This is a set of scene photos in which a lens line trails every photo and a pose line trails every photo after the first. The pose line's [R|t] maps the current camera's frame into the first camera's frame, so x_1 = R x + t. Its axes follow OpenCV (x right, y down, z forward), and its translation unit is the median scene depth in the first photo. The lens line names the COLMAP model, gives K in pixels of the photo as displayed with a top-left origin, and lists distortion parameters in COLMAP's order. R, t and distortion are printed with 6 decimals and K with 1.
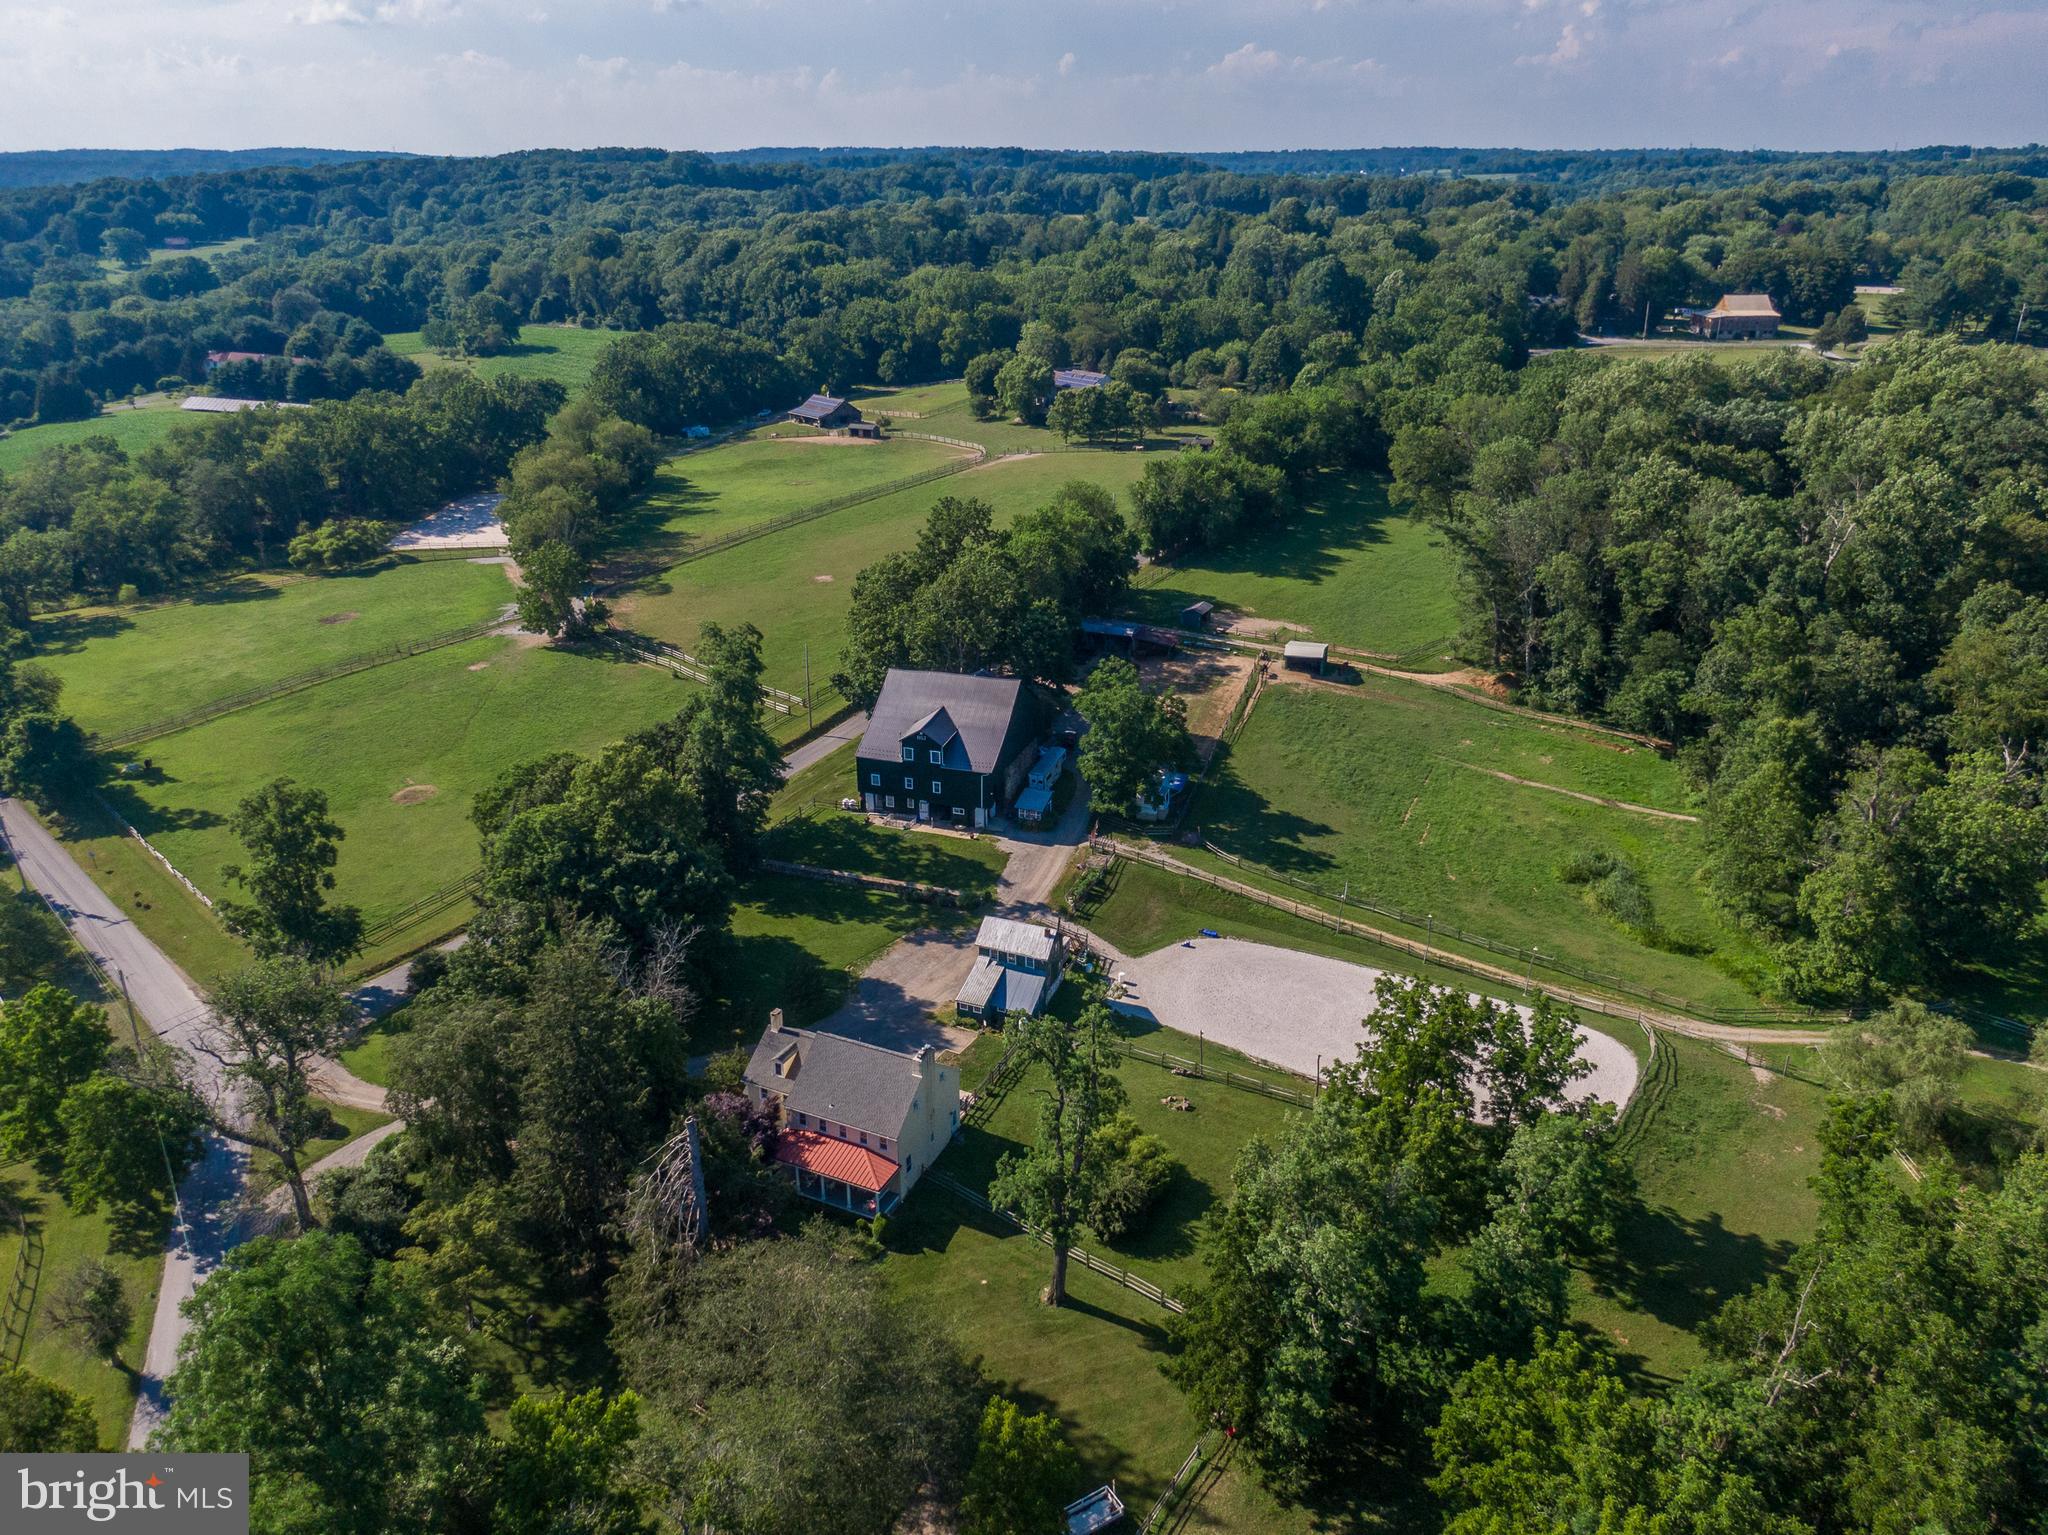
lens RADIAL K [[1462.7, 0, 1033.9], [0, 1462.7, 769.3], [0, 0, 1]] dist [0.074132, -0.110629]
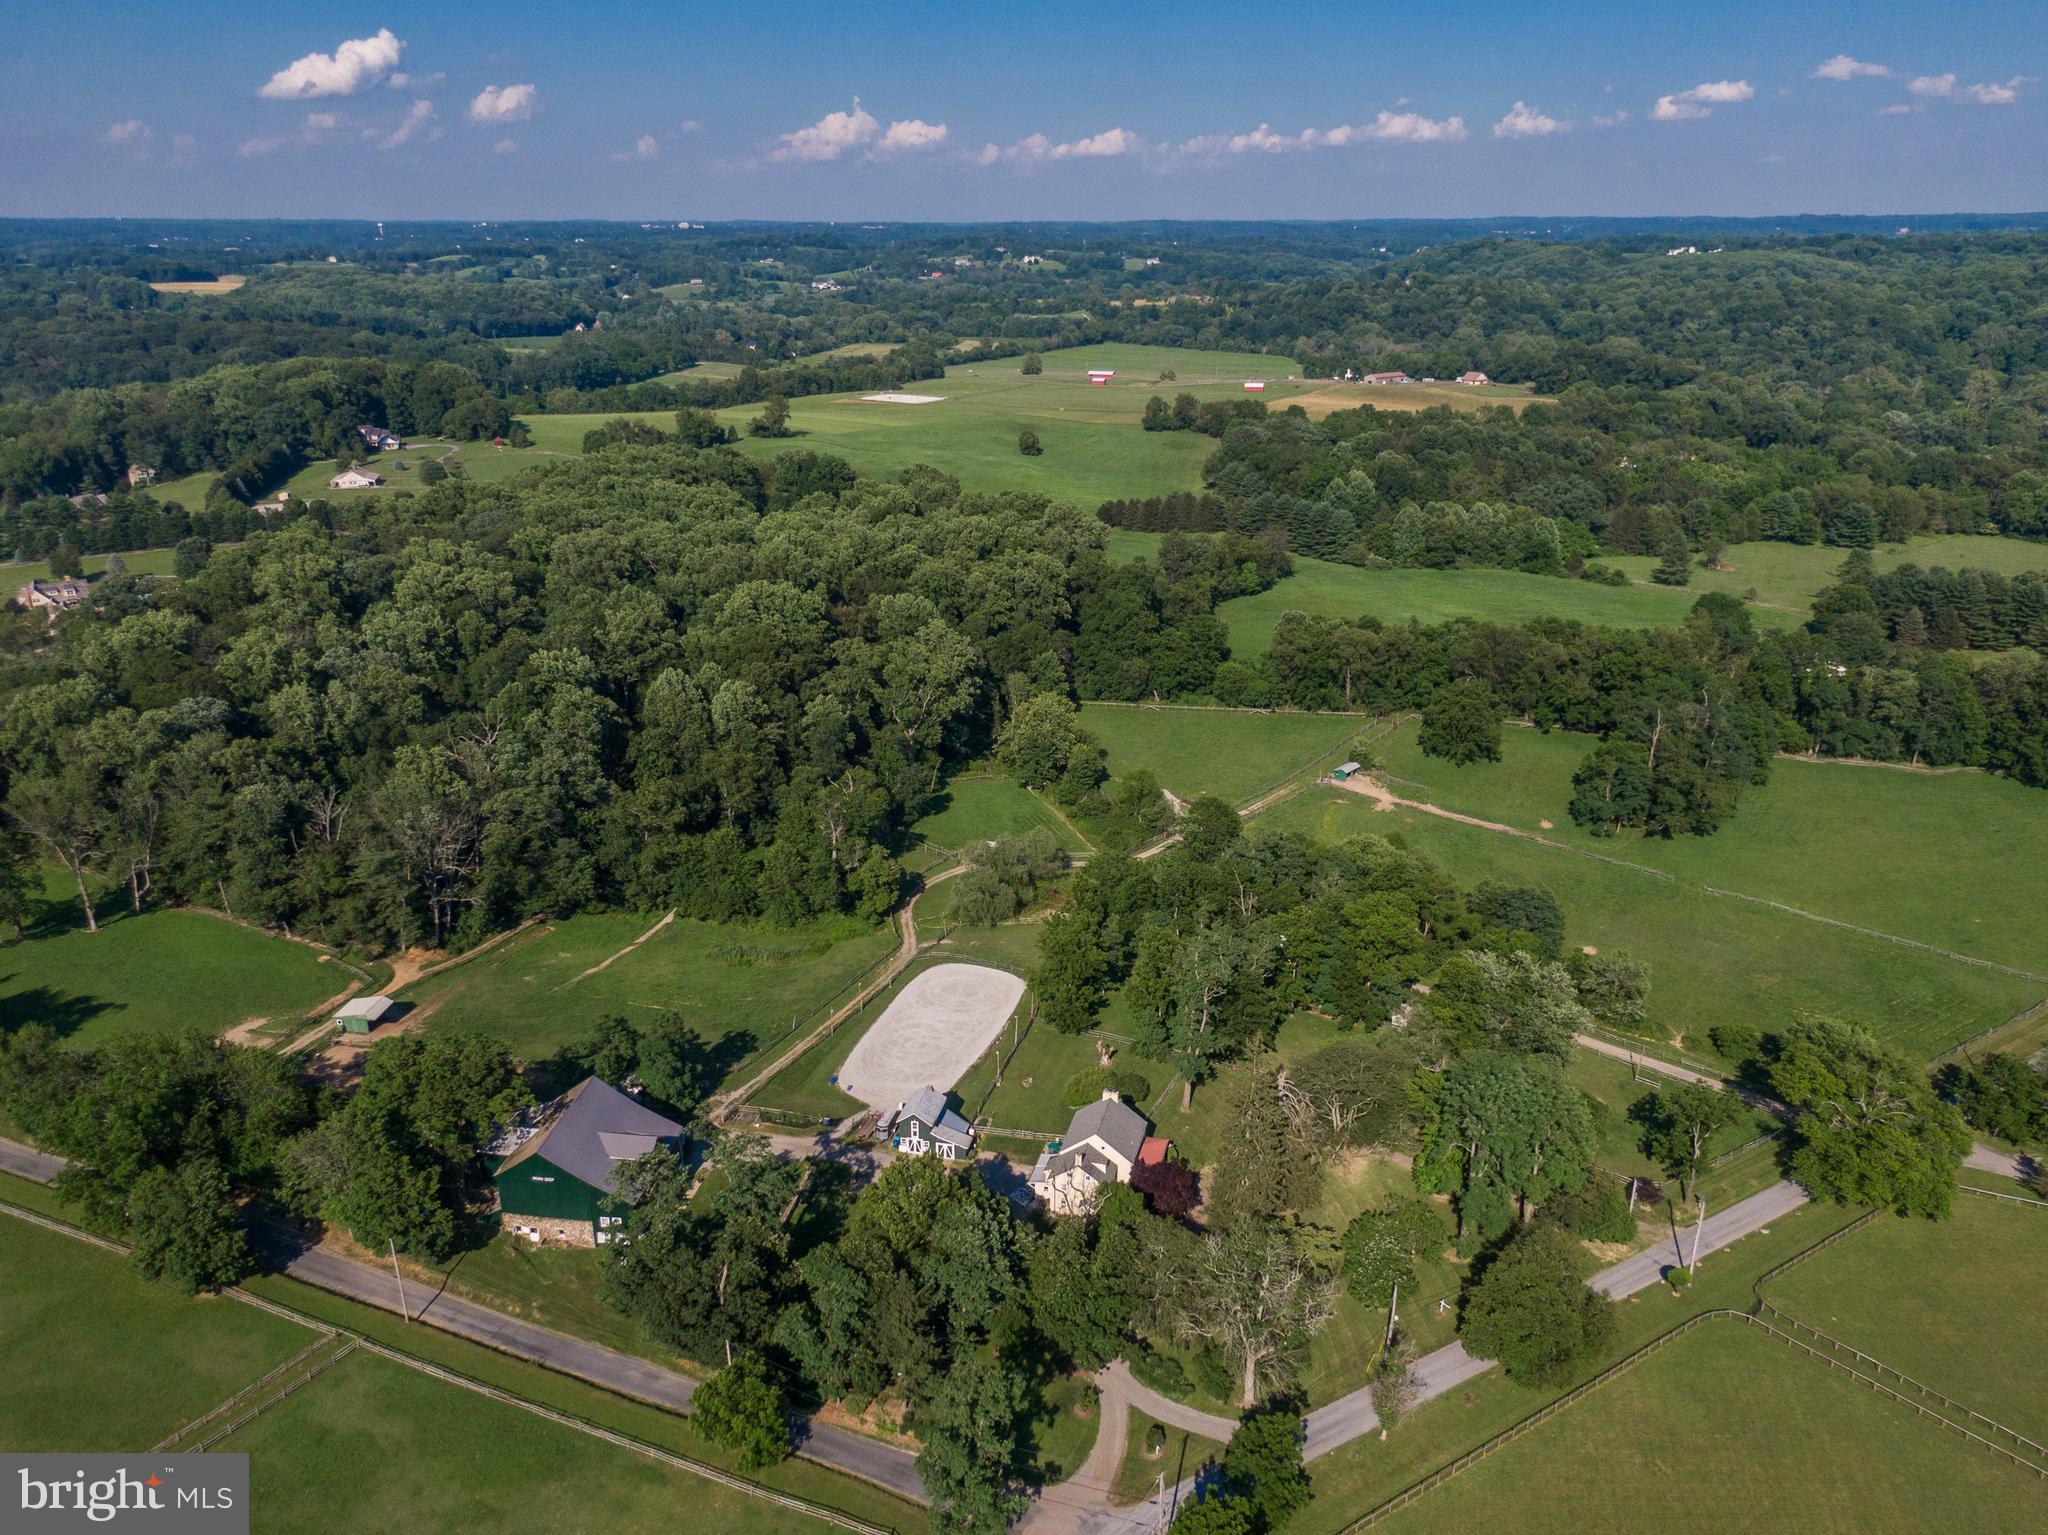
lens RADIAL K [[1455.2, 0, 1030.2], [0, 1455.2, 766.6], [0, 0, 1]] dist [0.050634, -0.061238]
pose [[-0.183270, -0.334394, 0.924442, -1.091194], [0.368736, 0.848328, 0.379964, -0.599247], [-0.911288, 0.410511, -0.032170, 0.668092]]
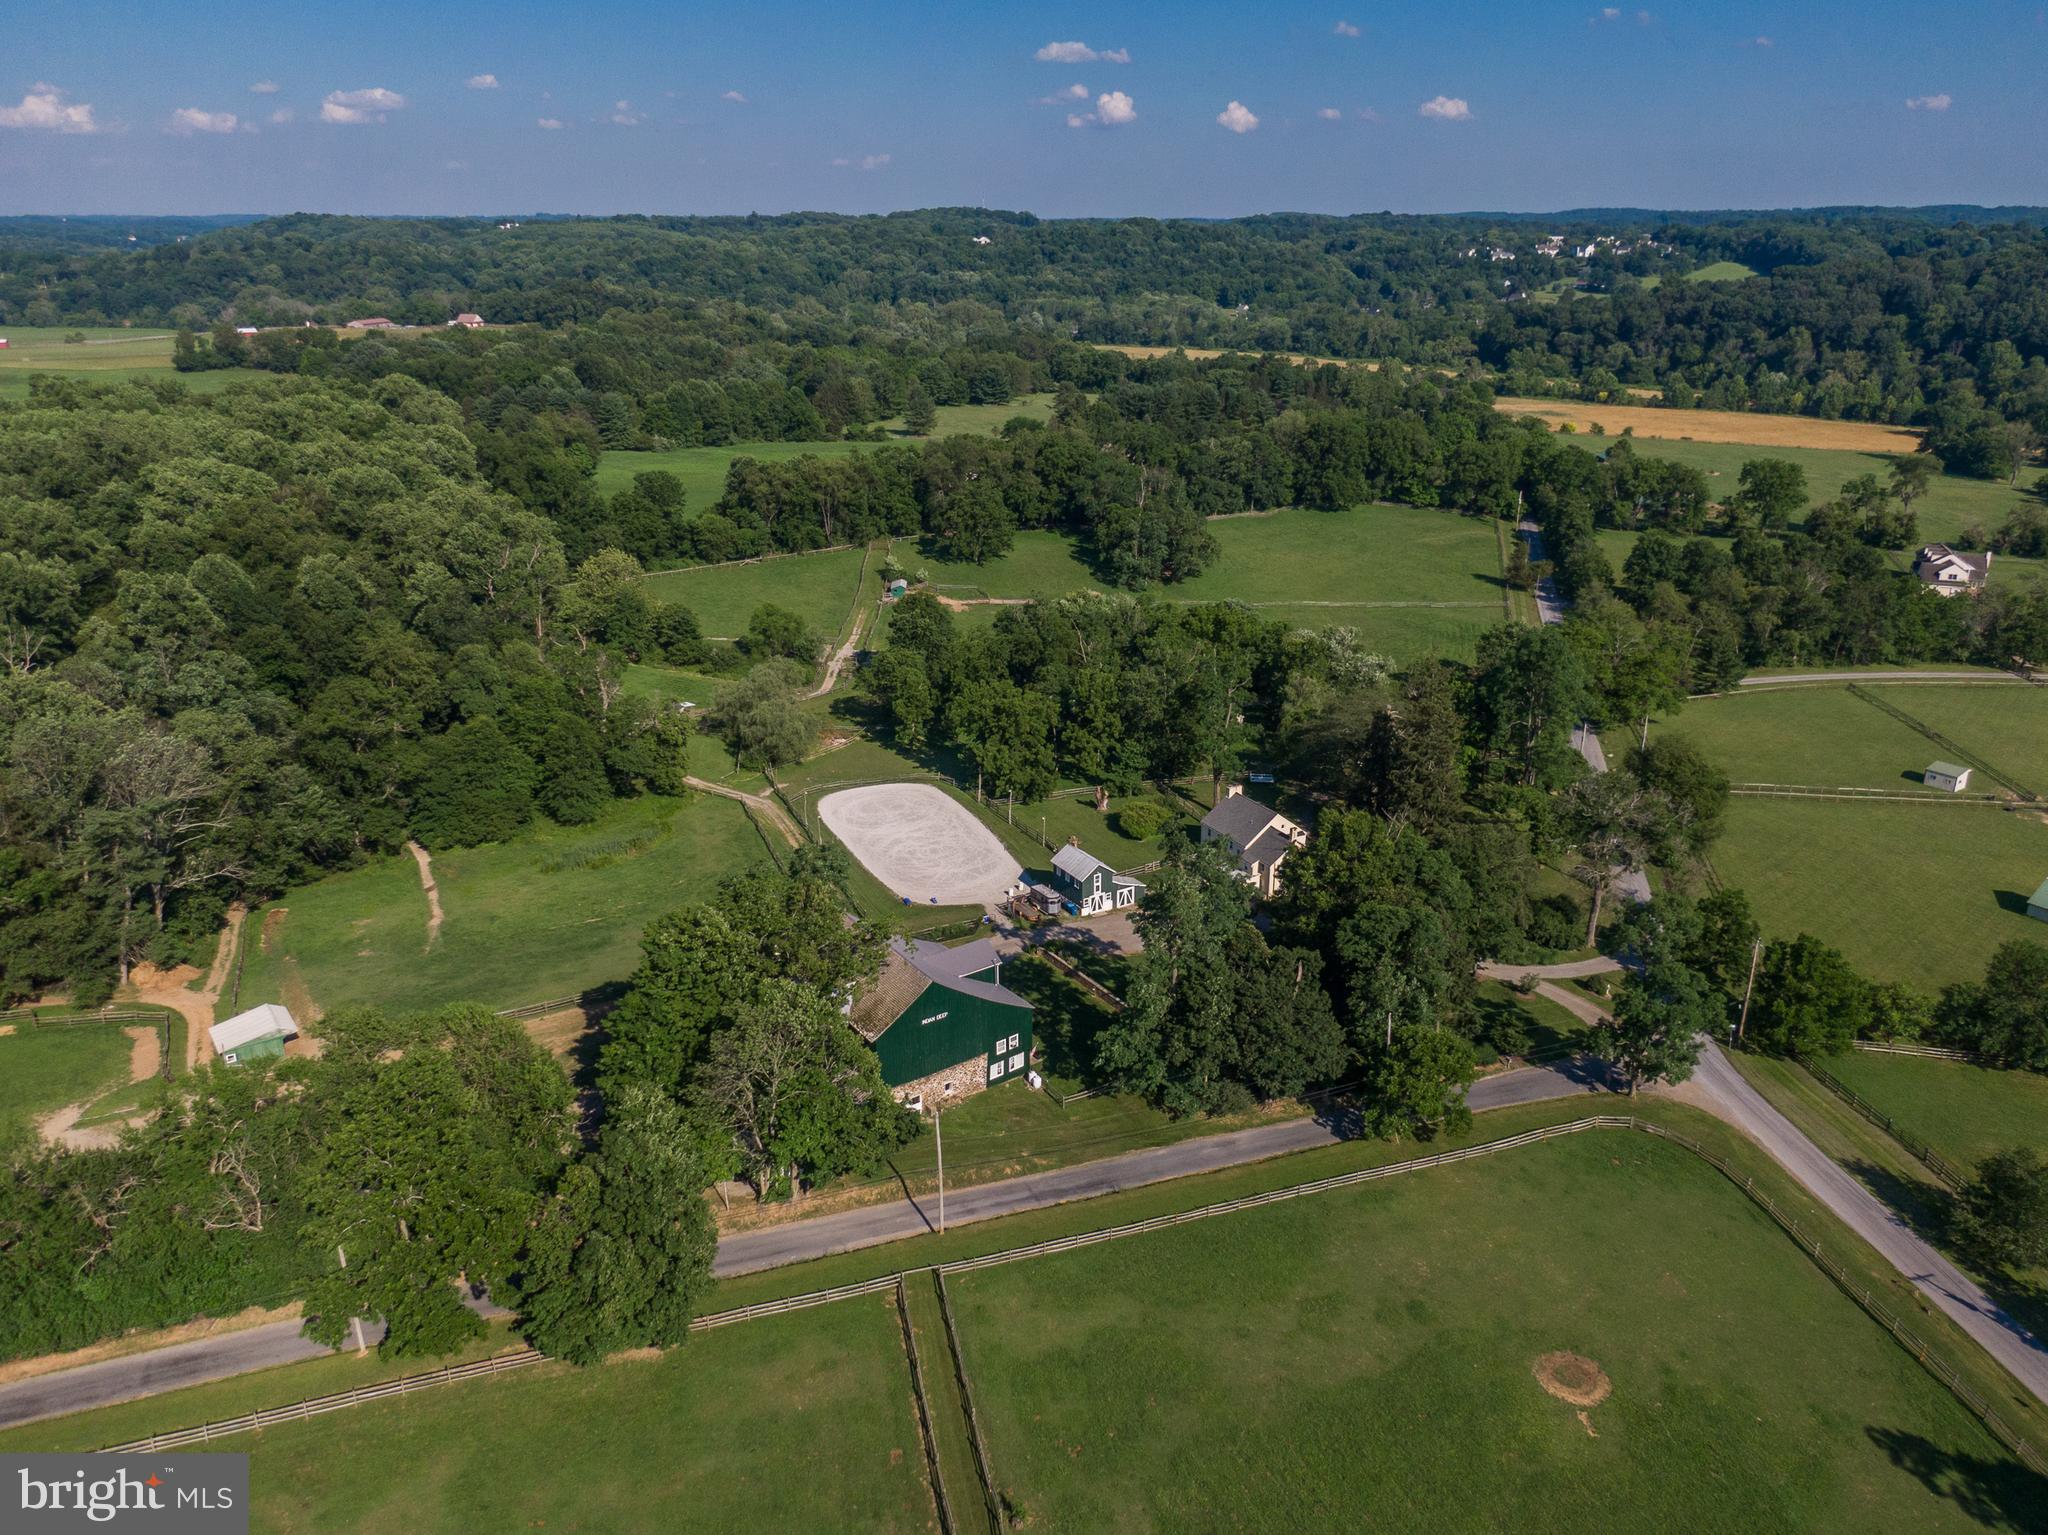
lens RADIAL K [[1455.2, 0, 1030.2], [0, 1455.2, 766.6], [0, 0, 1]] dist [0.050634, -0.061238]
pose [[-0.812467, -0.198272, 0.548257, -0.567633], [0.218461, 0.768342, 0.601602, -0.637897], [-0.540530, 0.608554, -0.580938, 1.455695]]
